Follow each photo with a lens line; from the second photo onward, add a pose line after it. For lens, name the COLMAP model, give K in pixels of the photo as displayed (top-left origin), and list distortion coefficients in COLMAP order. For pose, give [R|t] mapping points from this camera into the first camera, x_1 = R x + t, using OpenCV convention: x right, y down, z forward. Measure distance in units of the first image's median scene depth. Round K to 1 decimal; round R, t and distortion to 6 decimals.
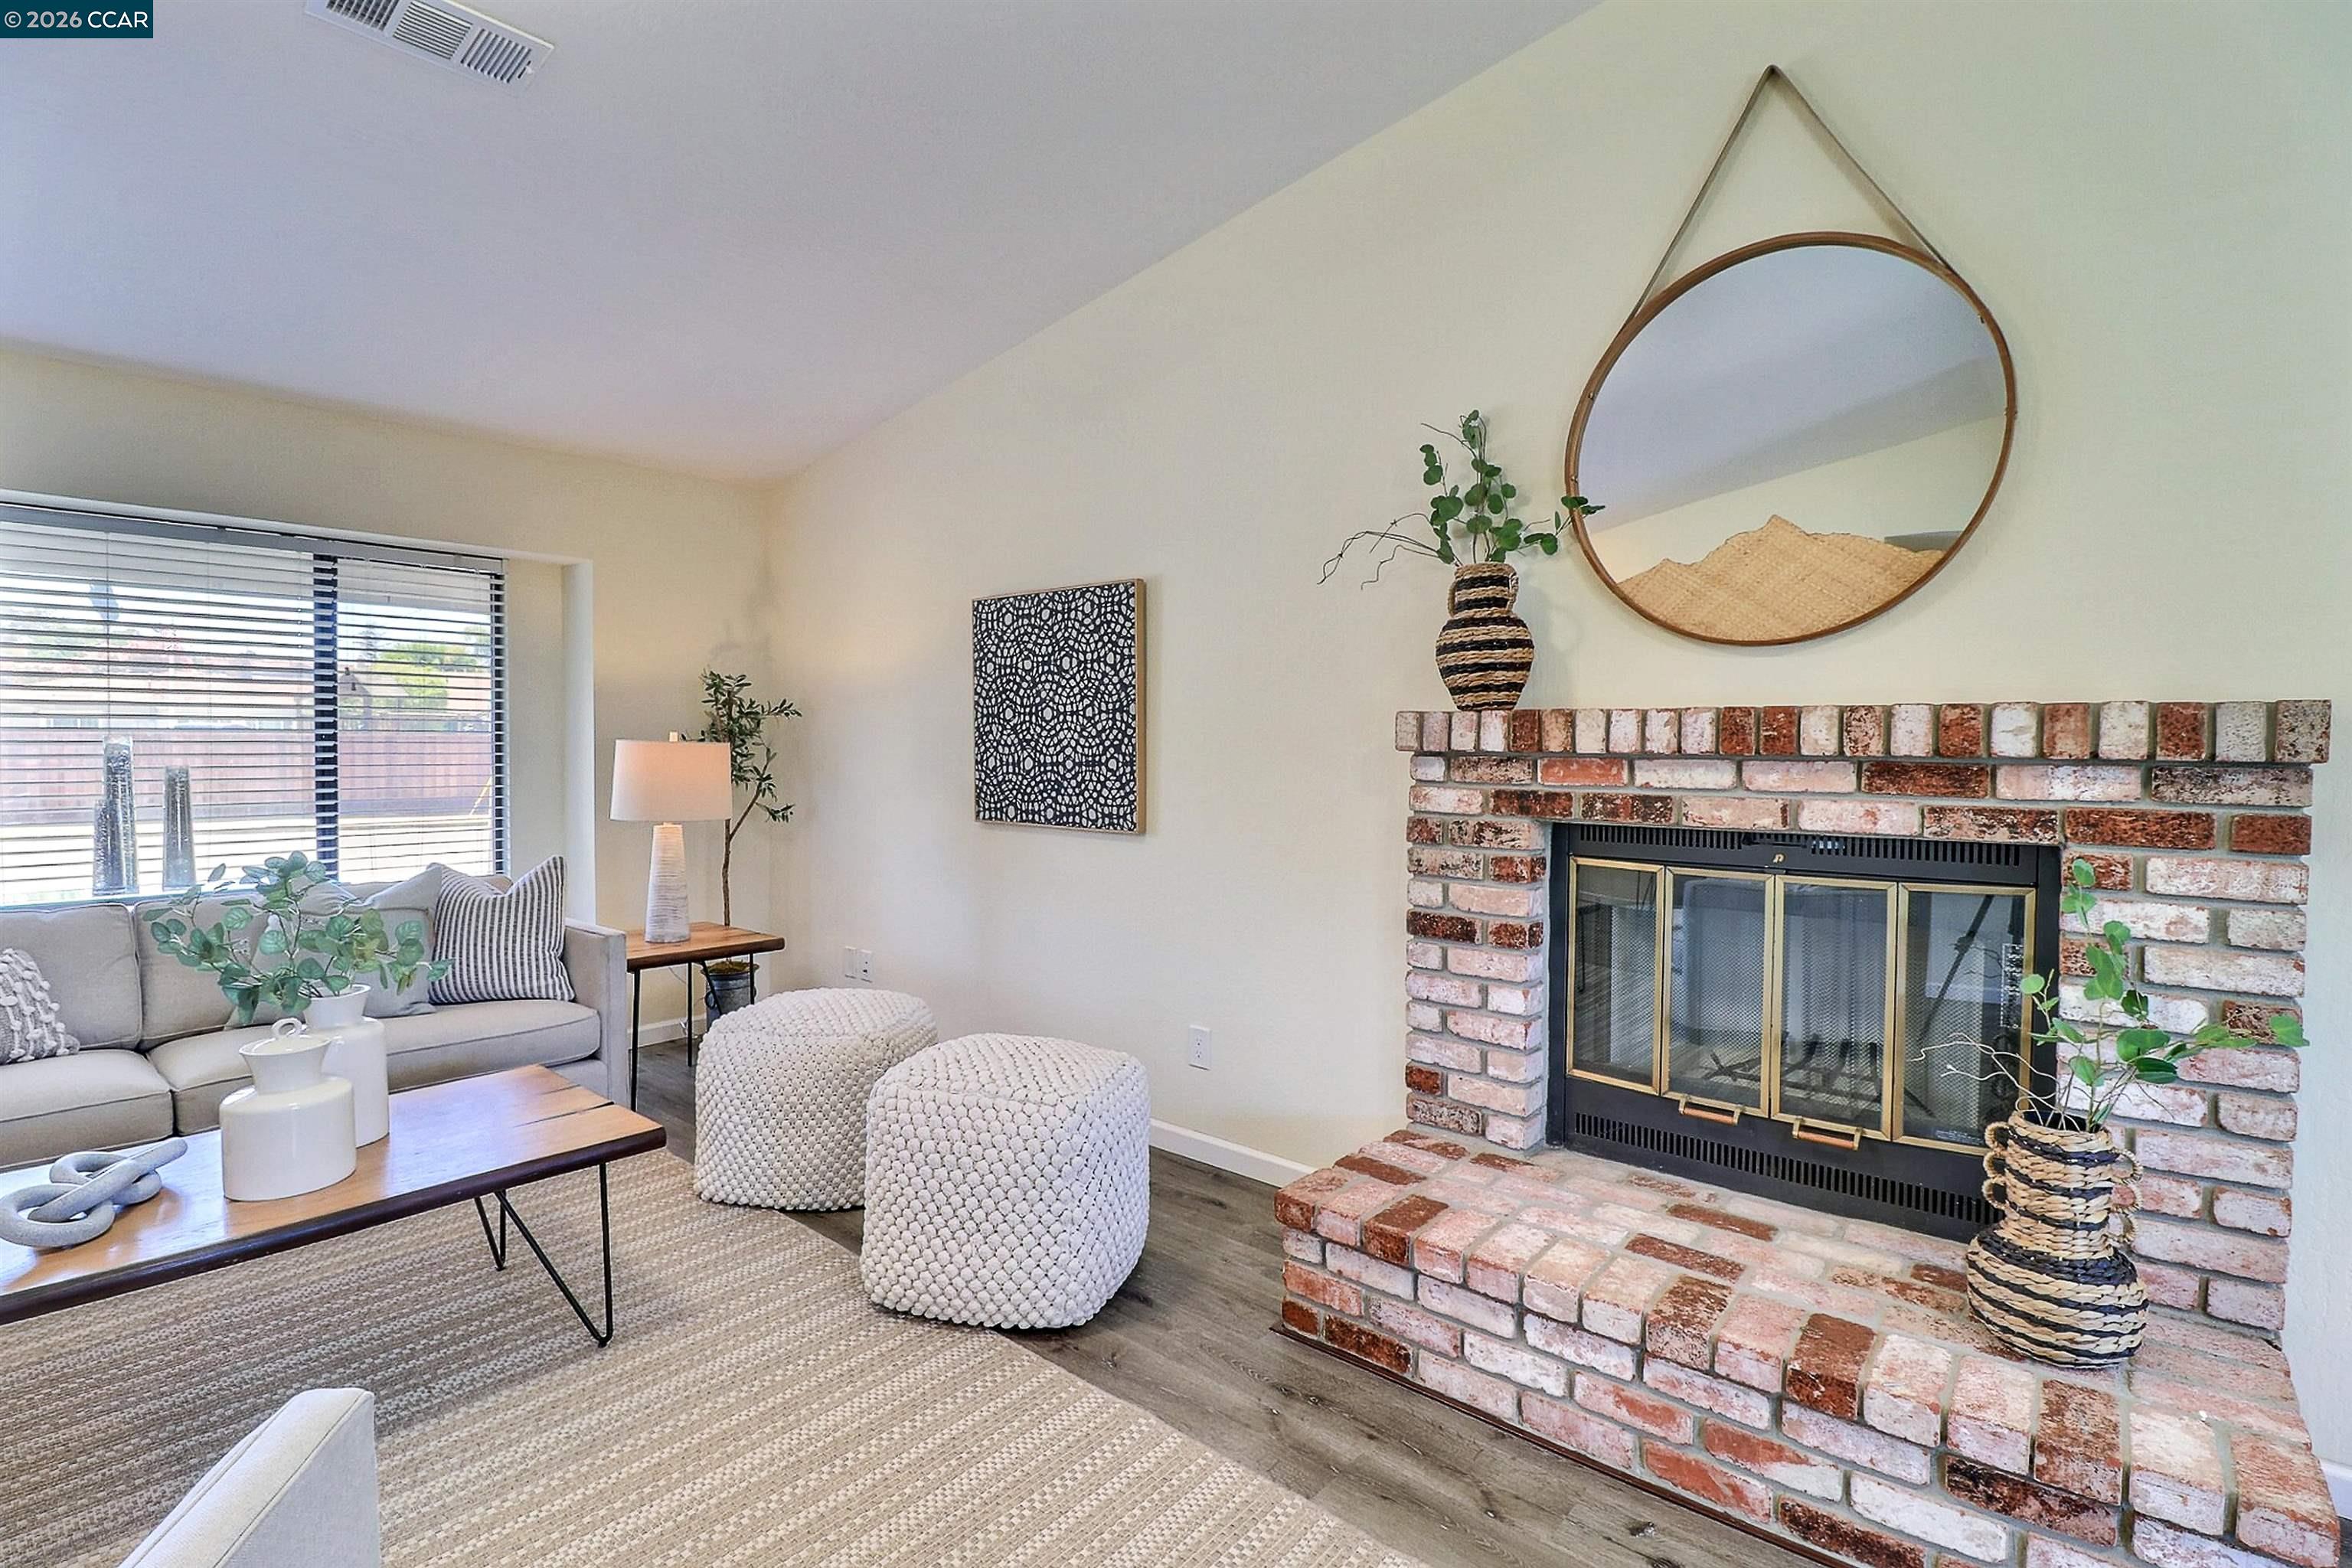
lens RADIAL K [[1110.6, 0, 1203.5], [0, 1110.6, 771.0], [0, 0, 1]] dist [-0.000663, -0.013334]
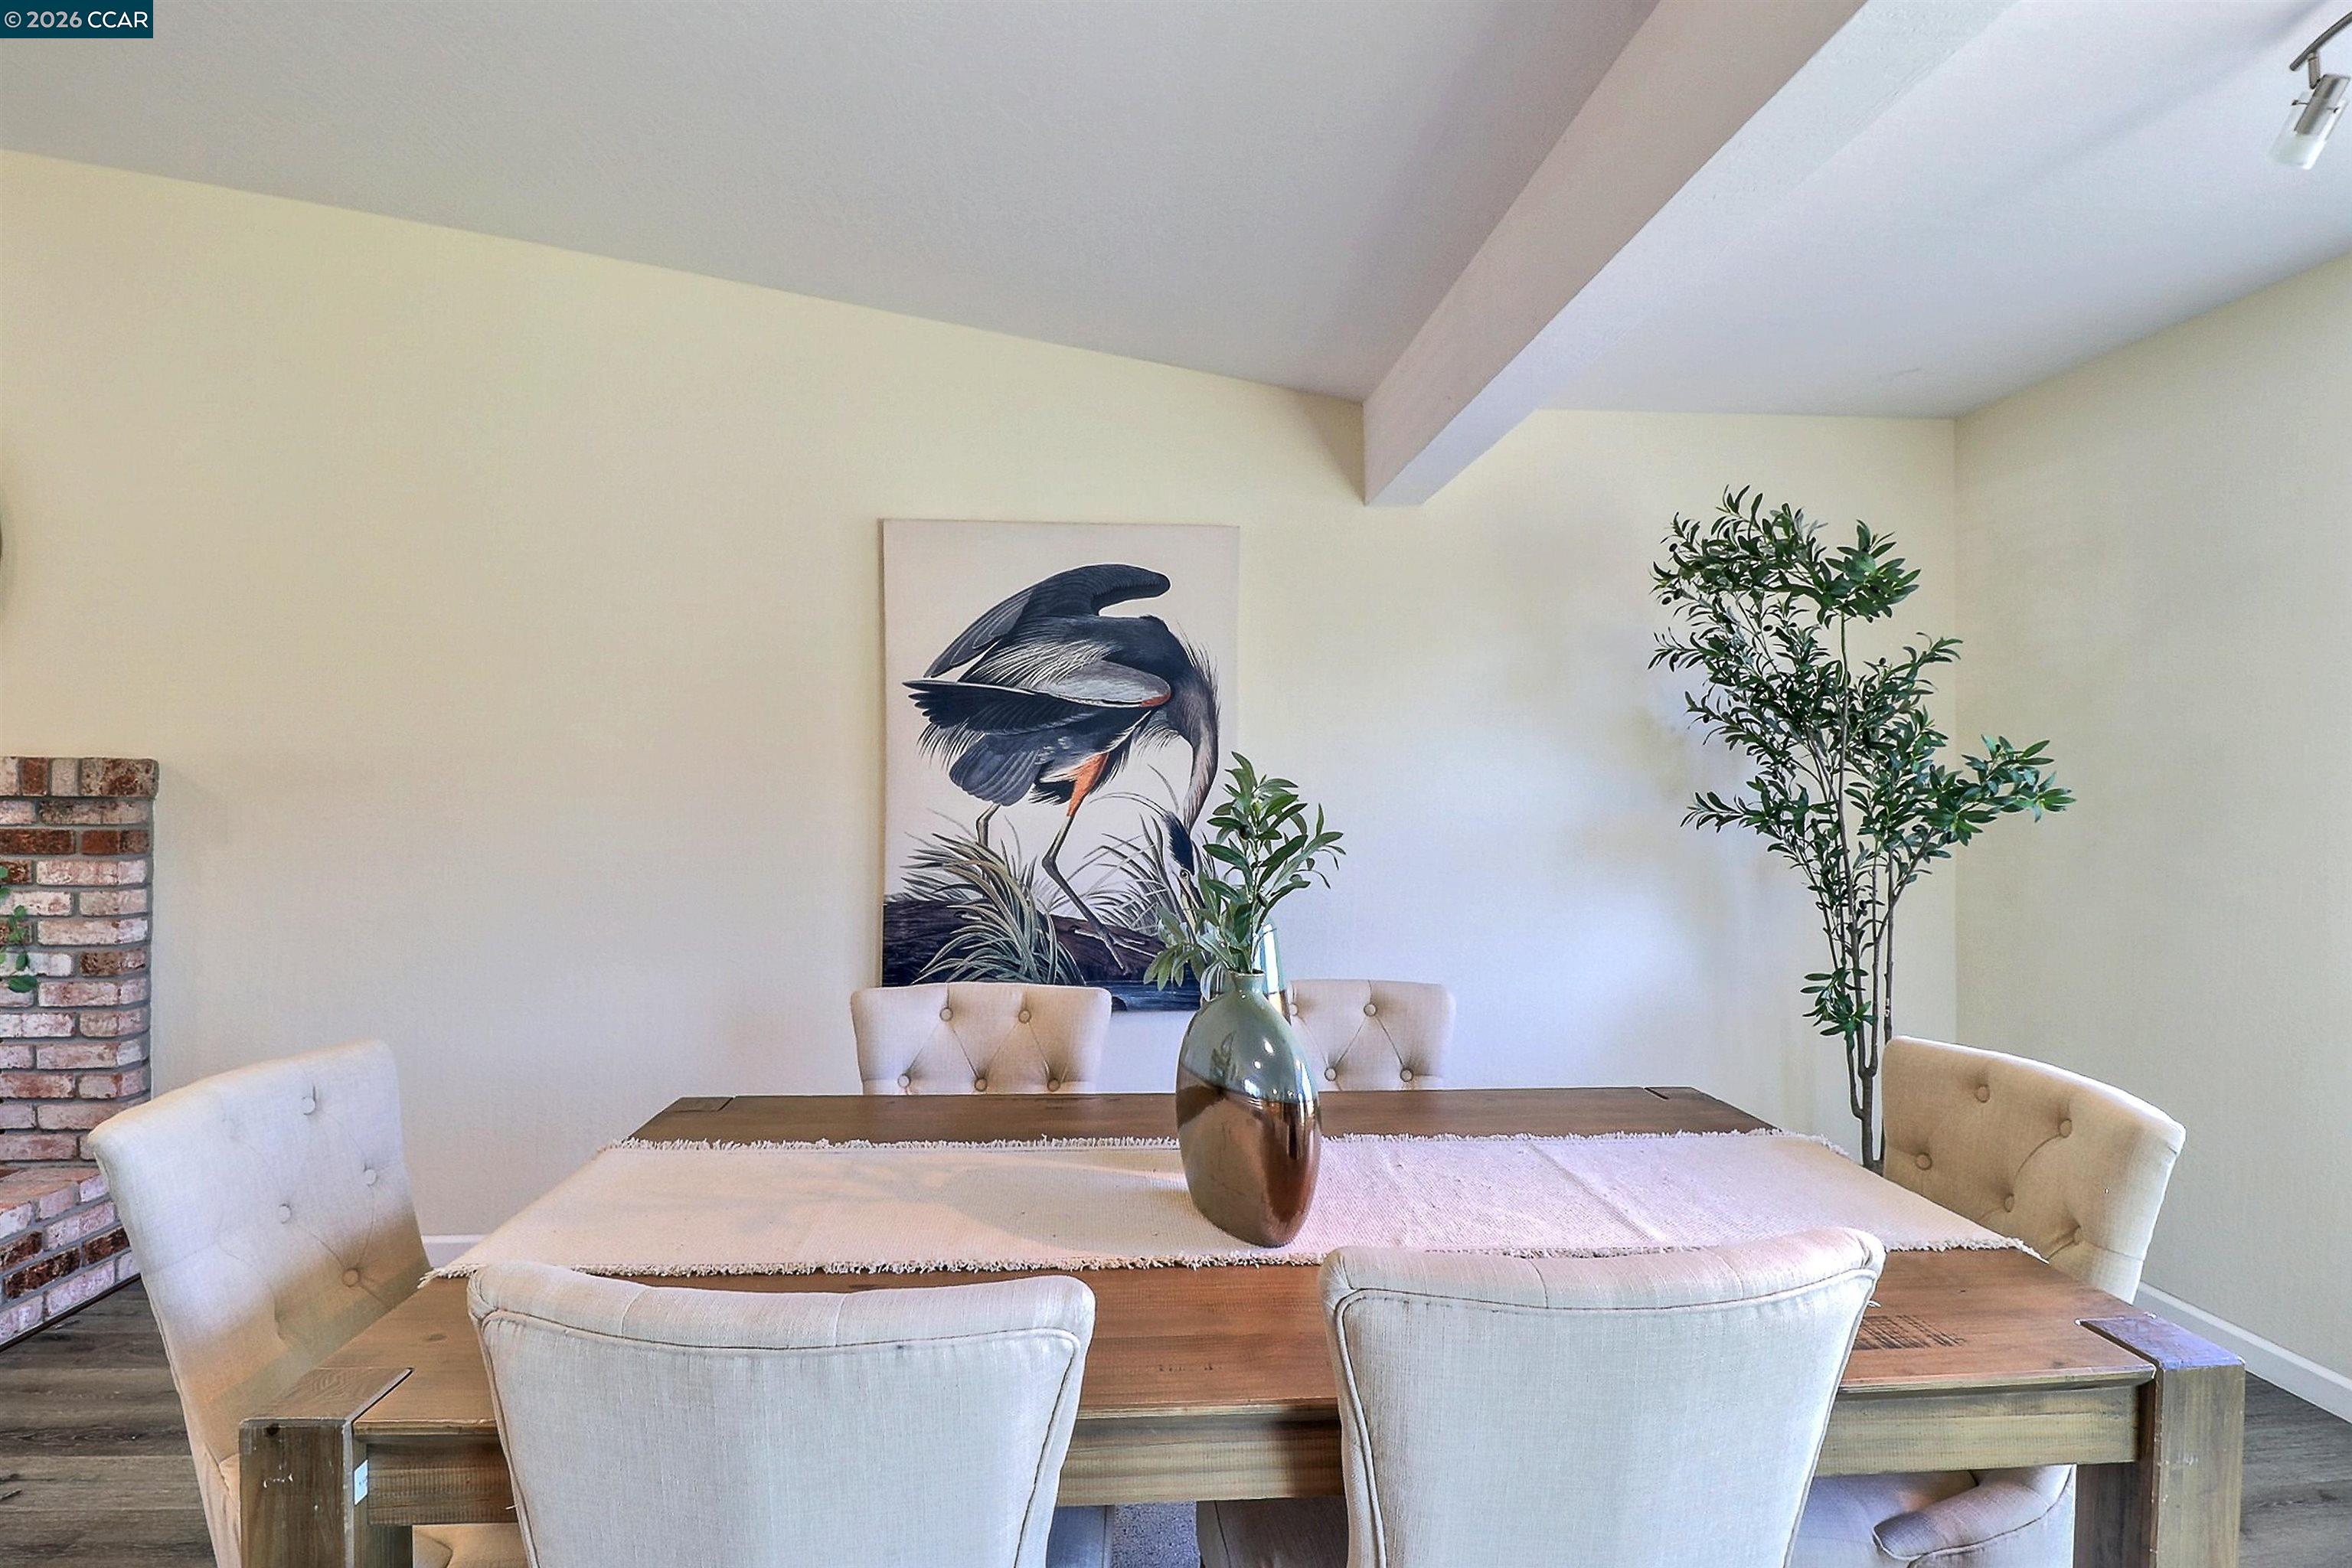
lens RADIAL K [[1145.7, 0, 1155.6], [0, 1145.7, 784.1], [0, 0, 1]] dist [0.003164, -0.014779]
pose [[0.724928, -0.001291, 0.688824, 0.638765], [0.019682, 0.999629, -0.018839, 0.023207], [-0.688543, 0.027214, 0.724684, -0.826912]]
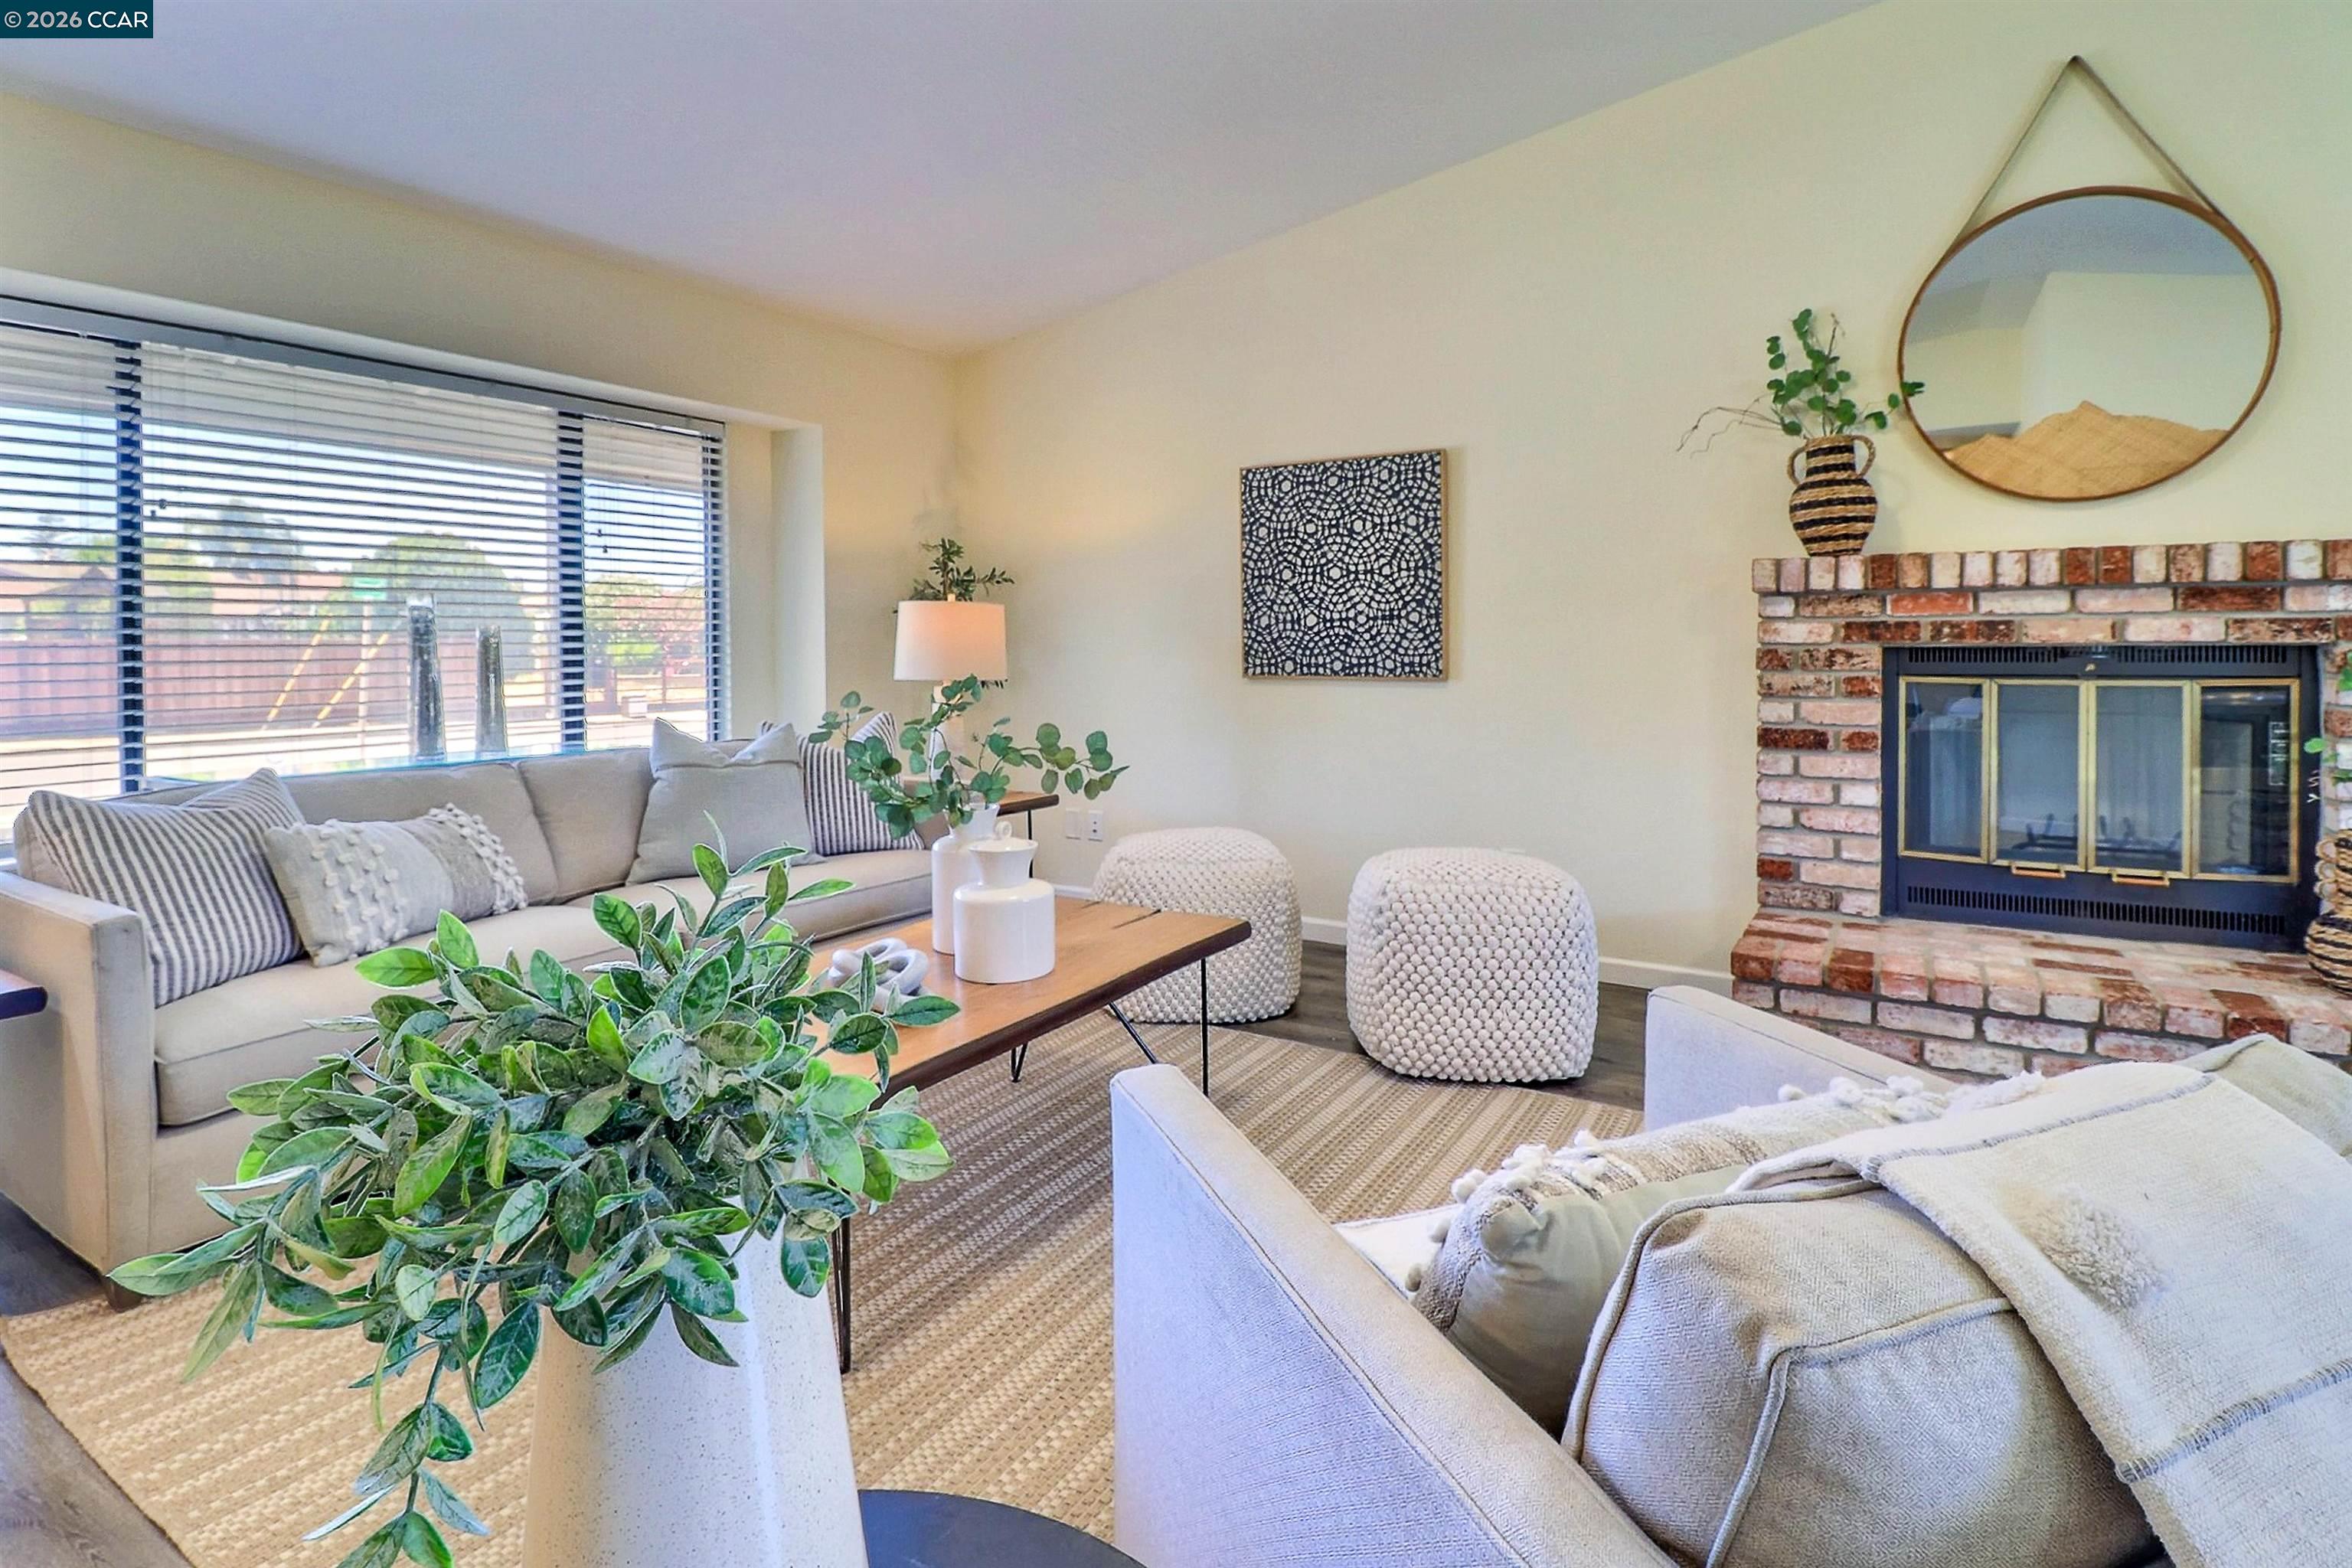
lens RADIAL K [[1152.5, 0, 1249.8], [0, 1152.5, 662.2], [0, 0, 1]] dist [0.000082, -0.013713]
pose [[0.986809, -0.015921, 0.161105, -0.582050], [0.016865, 0.999848, -0.004494, 0.055584], [-0.161009, 0.007152, 0.986927, -0.133770]]
